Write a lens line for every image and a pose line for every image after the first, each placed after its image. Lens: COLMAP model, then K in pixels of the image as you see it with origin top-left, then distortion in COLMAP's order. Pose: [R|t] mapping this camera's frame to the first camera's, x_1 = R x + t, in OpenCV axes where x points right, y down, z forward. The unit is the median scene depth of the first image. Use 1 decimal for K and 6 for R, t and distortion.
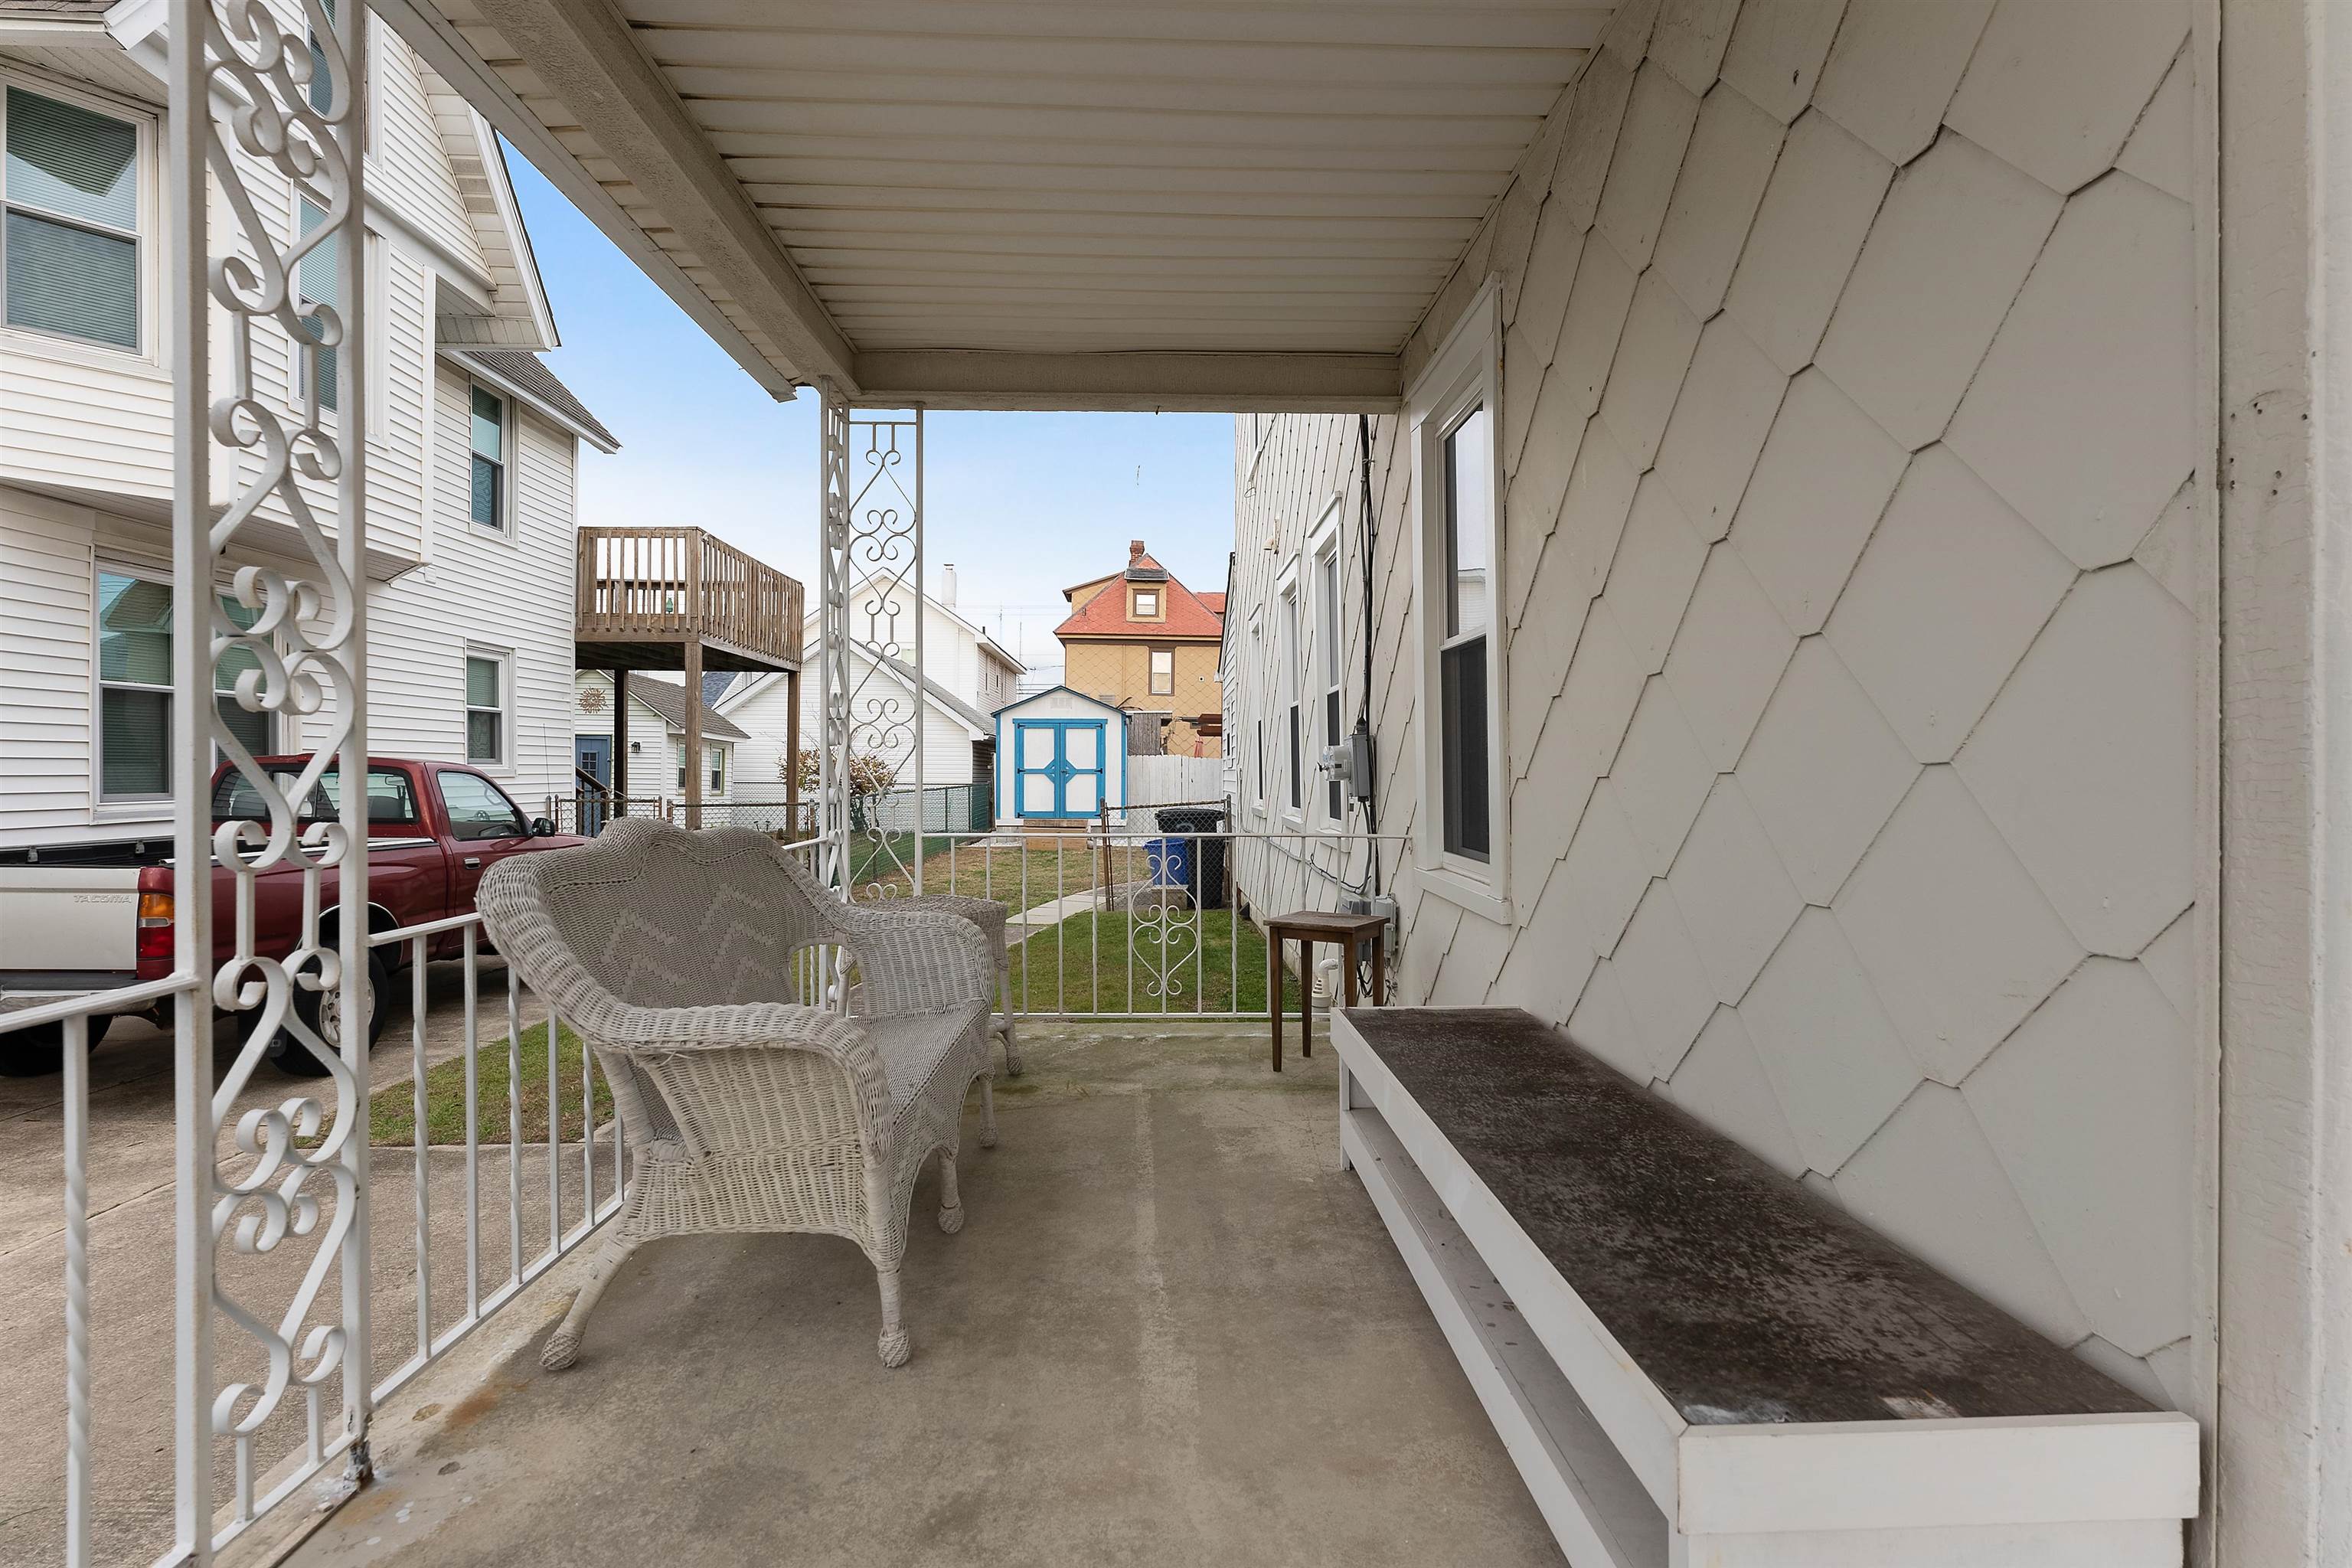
lens RADIAL K [[1124.4, 0, 1187.1], [0, 1124.4, 774.5], [0, 0, 1]] dist [-0.002575, -0.000430]
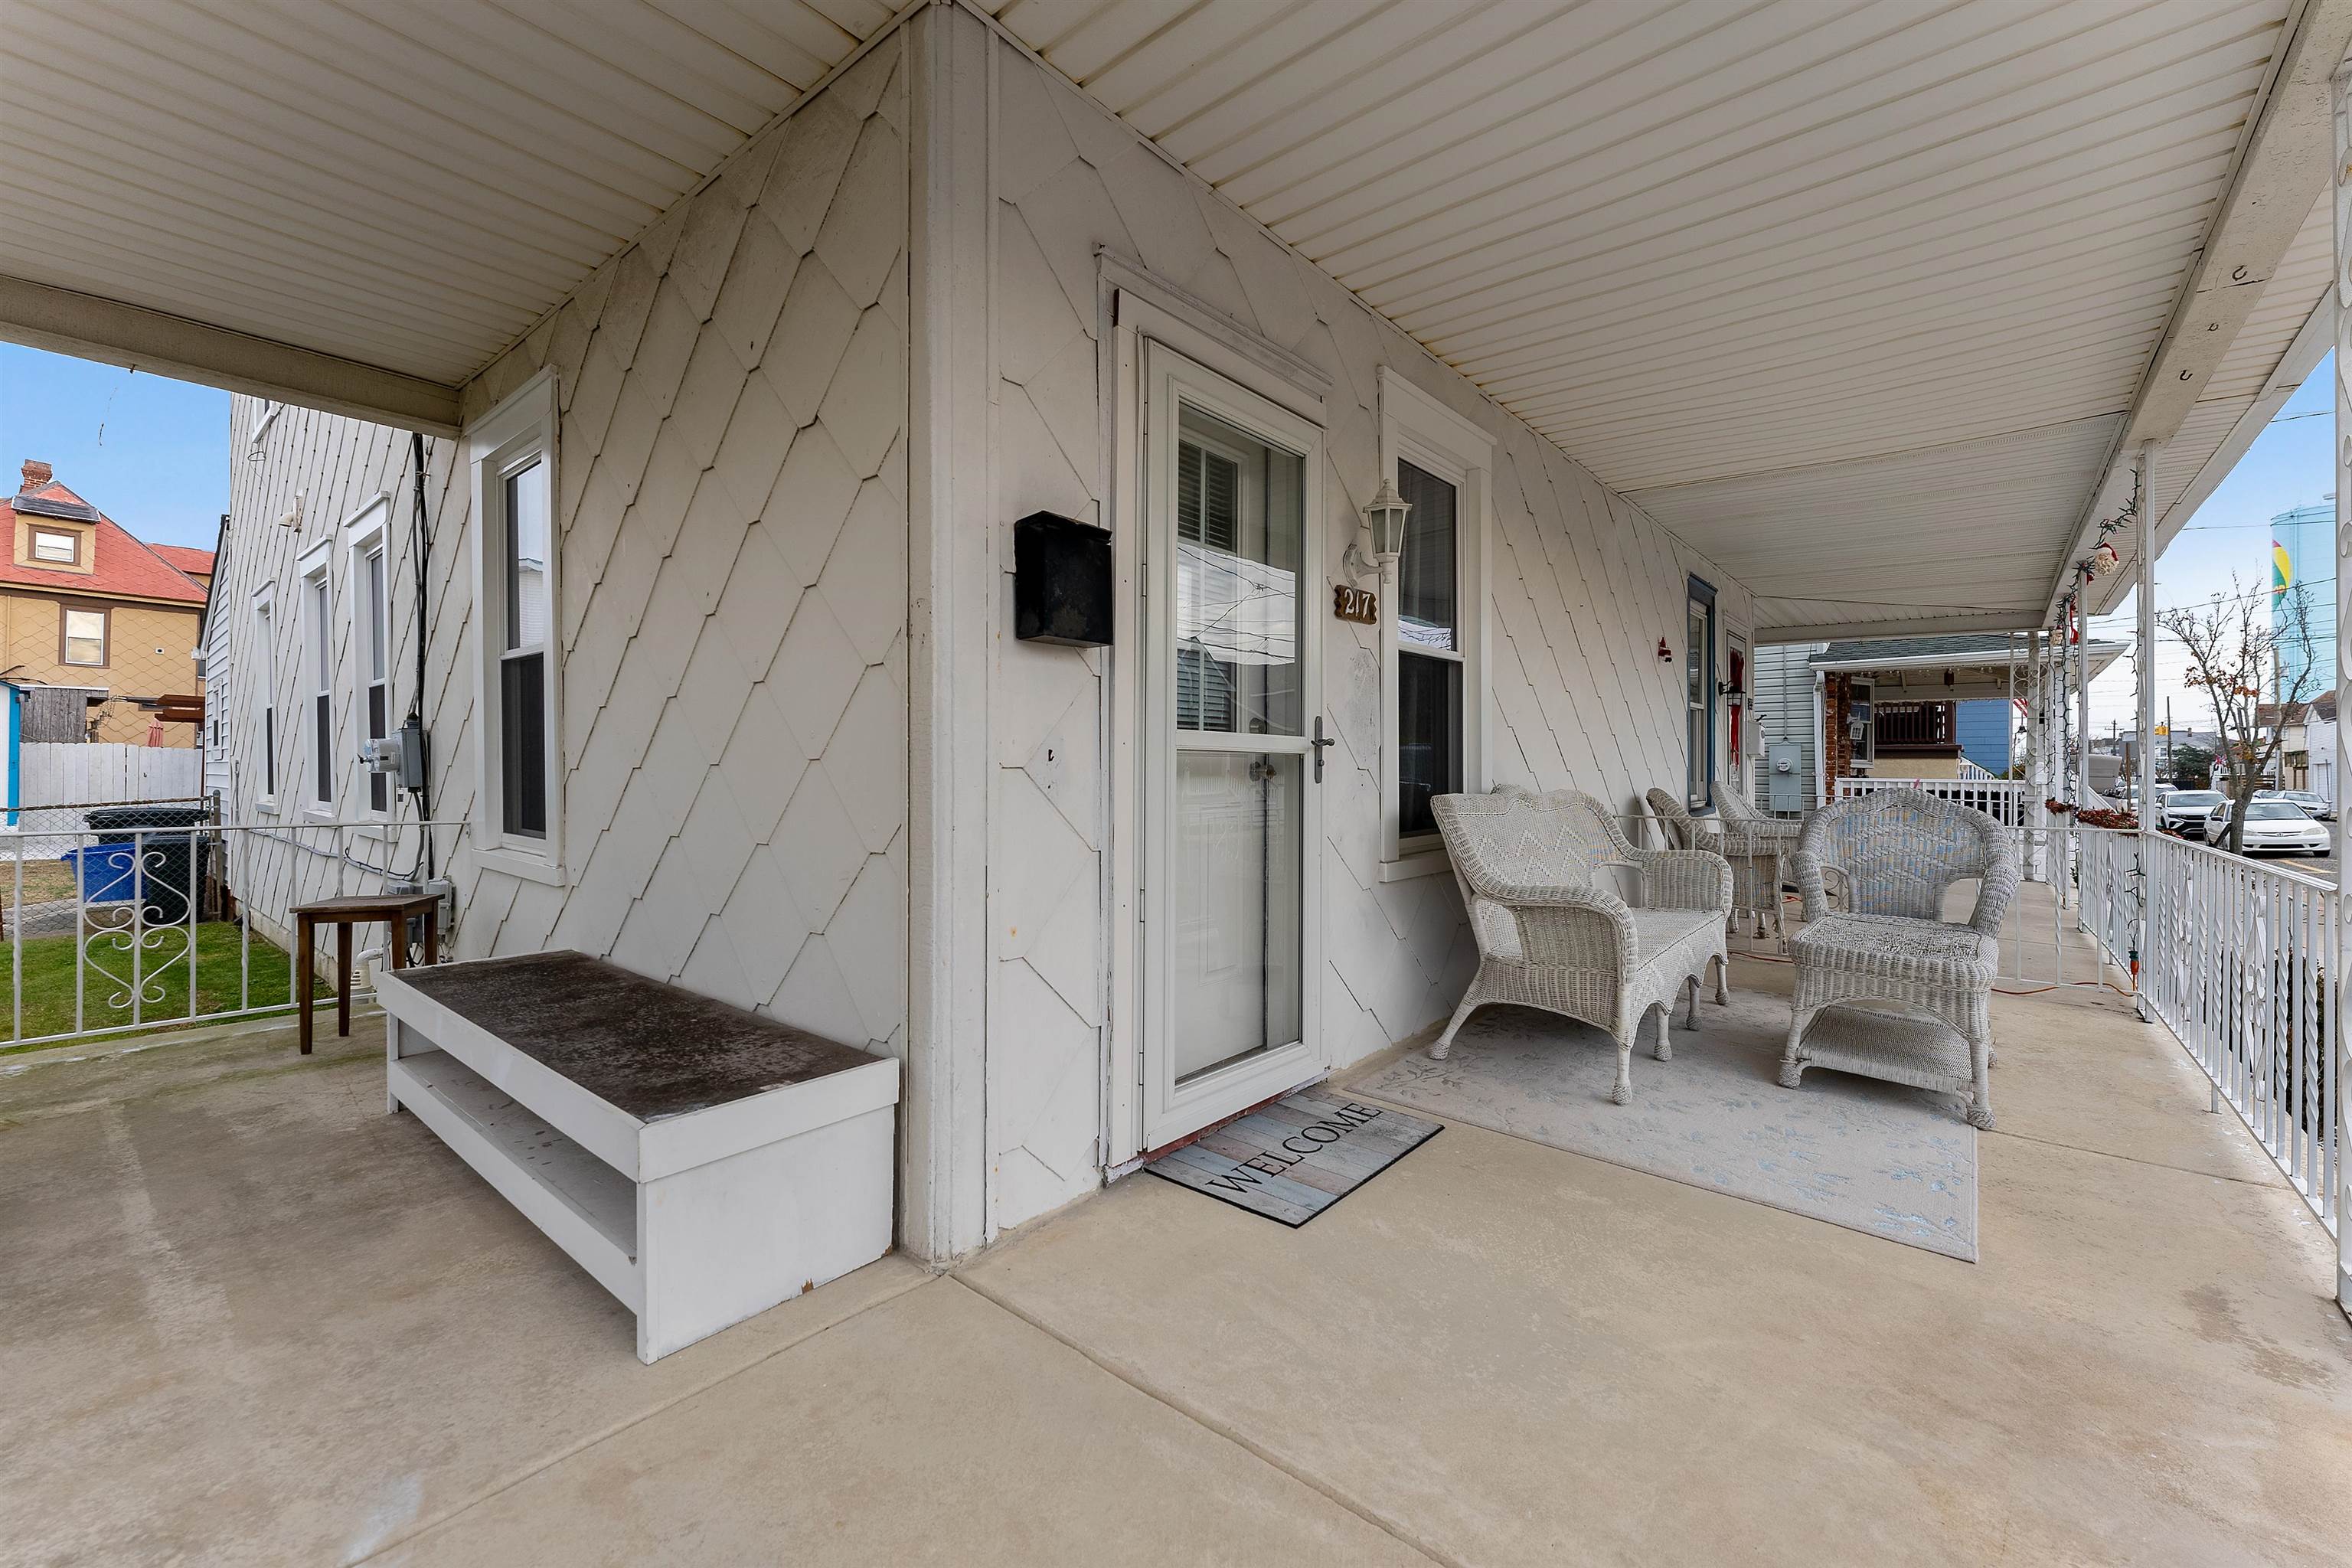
lens RADIAL K [[945.1, 0, 1186.2], [0, 945.1, 769.7], [0, 0, 1]] dist [0.000115, -0.000439]
pose [[0.666452, 0.005577, 0.745527, -0.034543], [-0.004348, 0.999984, -0.003593, 0.004298], [-0.745535, -0.000847, 0.666466, -0.207697]]
